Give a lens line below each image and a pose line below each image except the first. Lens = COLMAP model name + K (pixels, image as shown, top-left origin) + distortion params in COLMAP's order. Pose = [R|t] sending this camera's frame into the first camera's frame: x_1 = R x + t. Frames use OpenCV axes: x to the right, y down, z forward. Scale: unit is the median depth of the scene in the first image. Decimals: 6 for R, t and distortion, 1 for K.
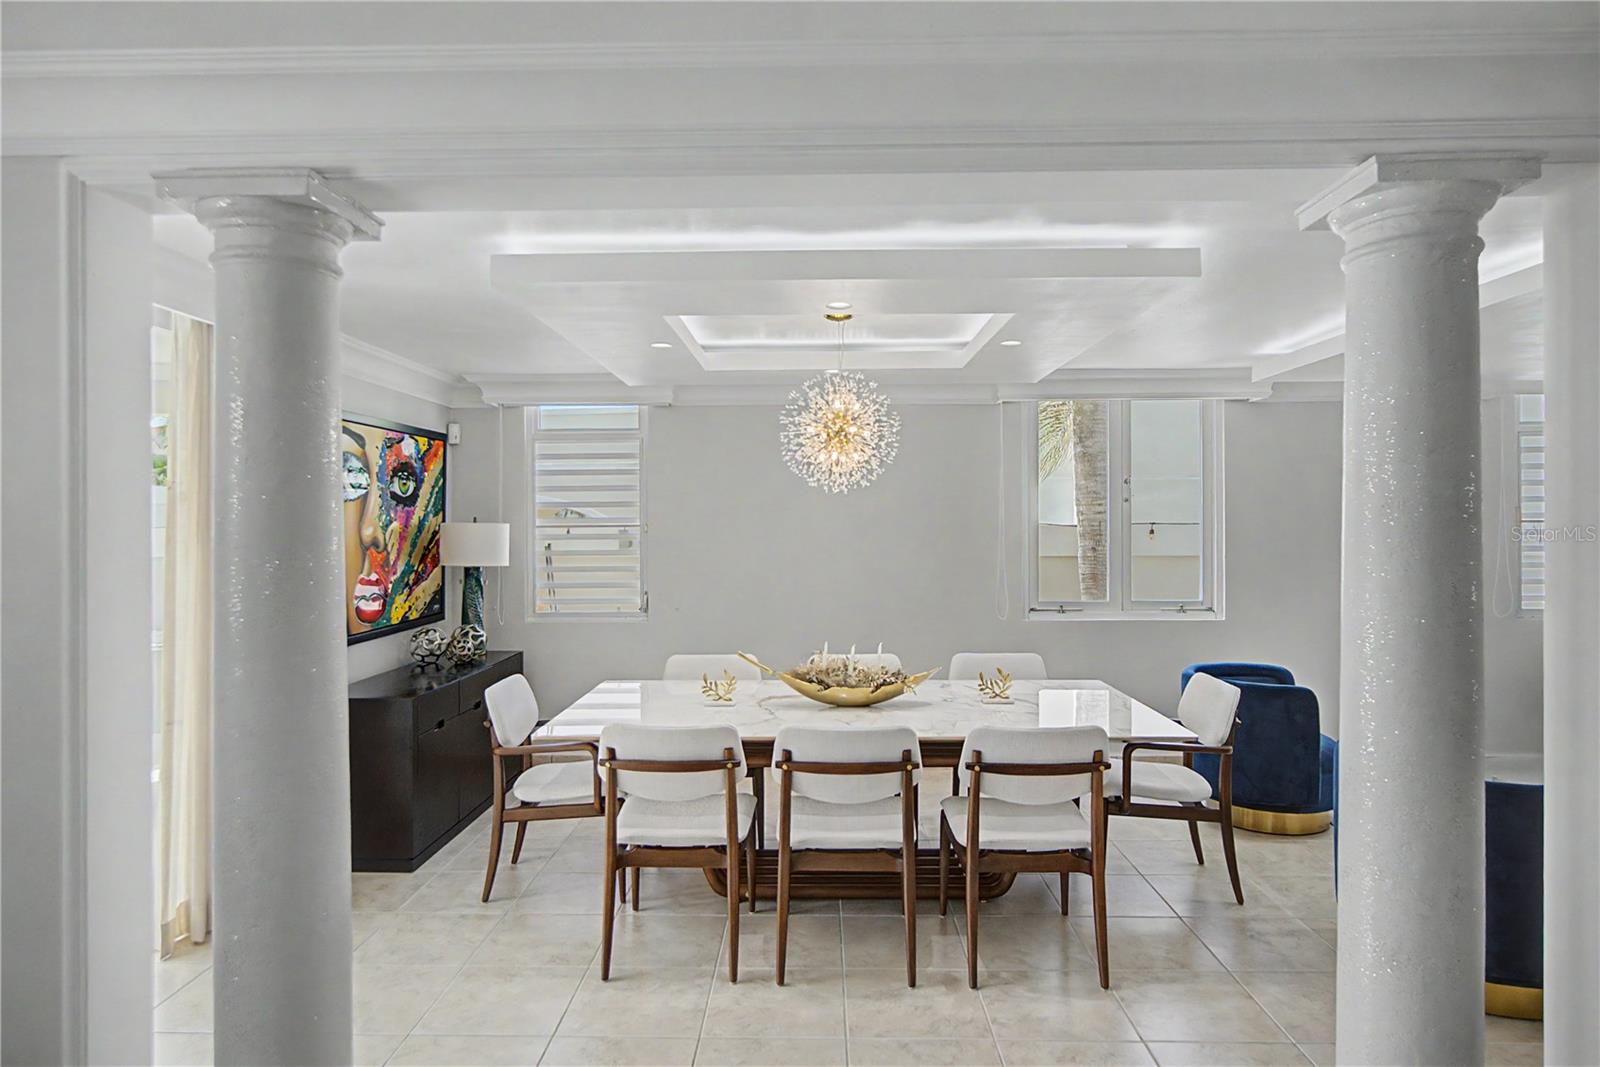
lens RADIAL K [[935.7, 0, 801.4], [0, 935.7, 524.3], [0, 0, 1]] dist [-0.007982, 0.000291]
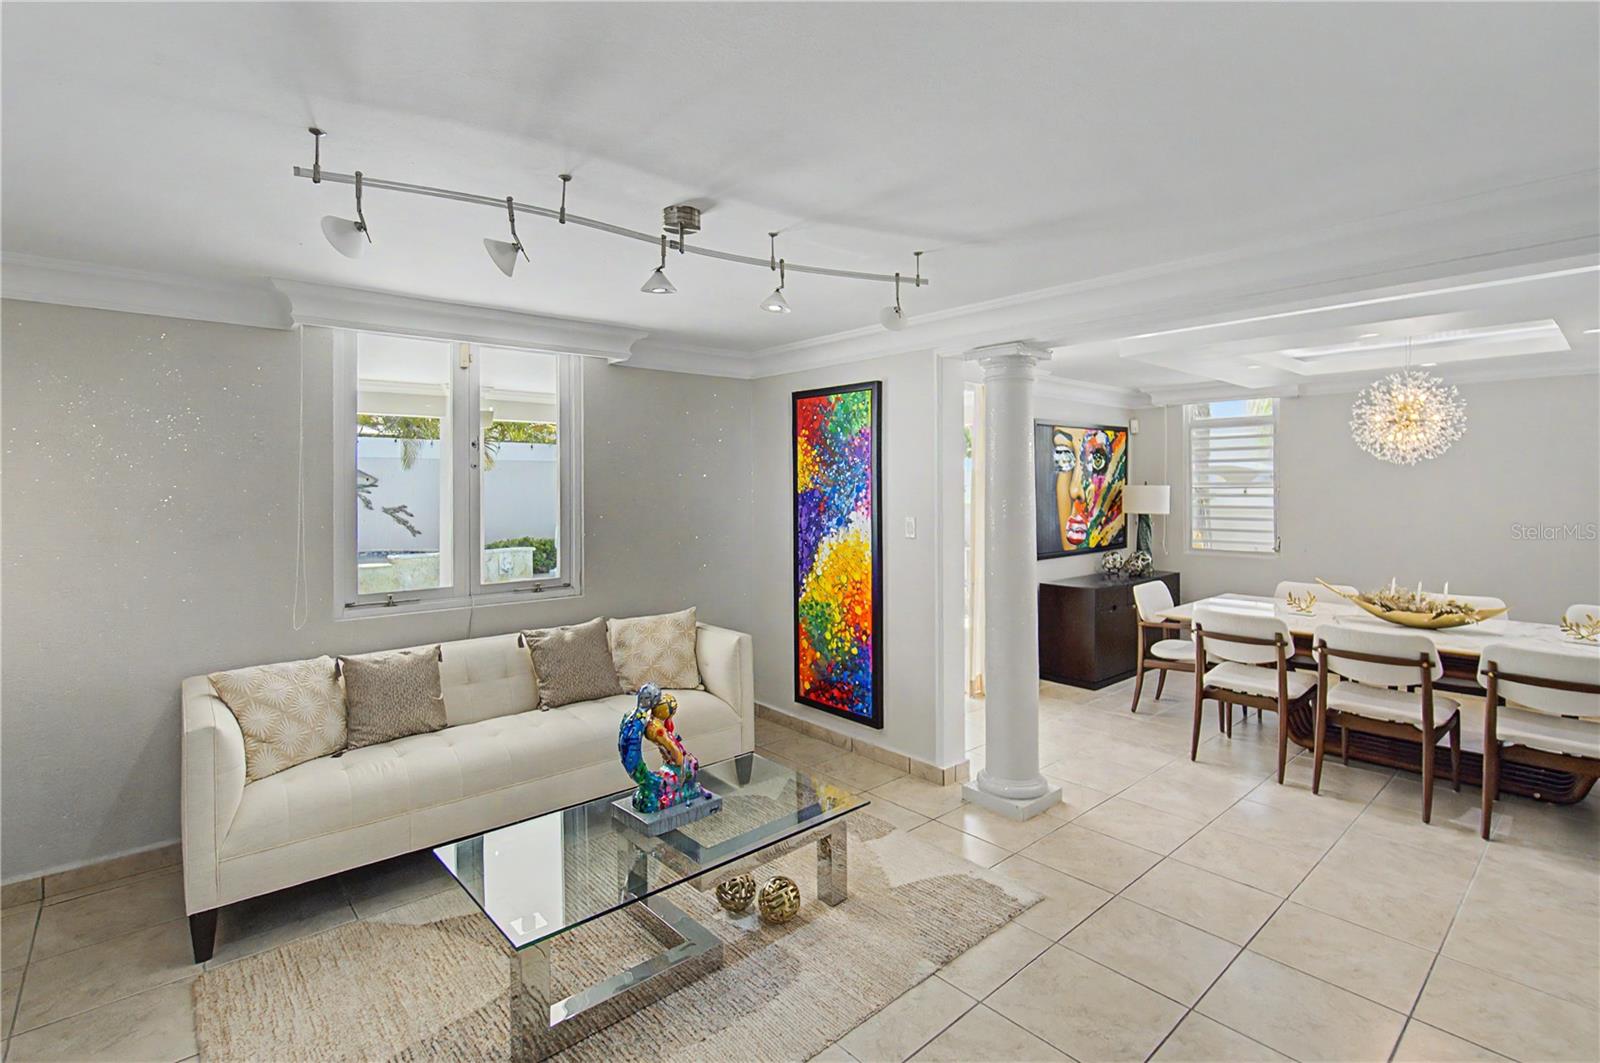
lens RADIAL K [[764.1, 0, 799.7], [0, 764.1, 484.0], [0, 0, 1]] dist [0.000700, 0.000378]
pose [[0.677750, 0.000210, -0.735292, 0.203115], [0.002092, 0.999995, 0.002214, -0.008123], [0.735289, -0.003039, 0.677747, -0.283337]]
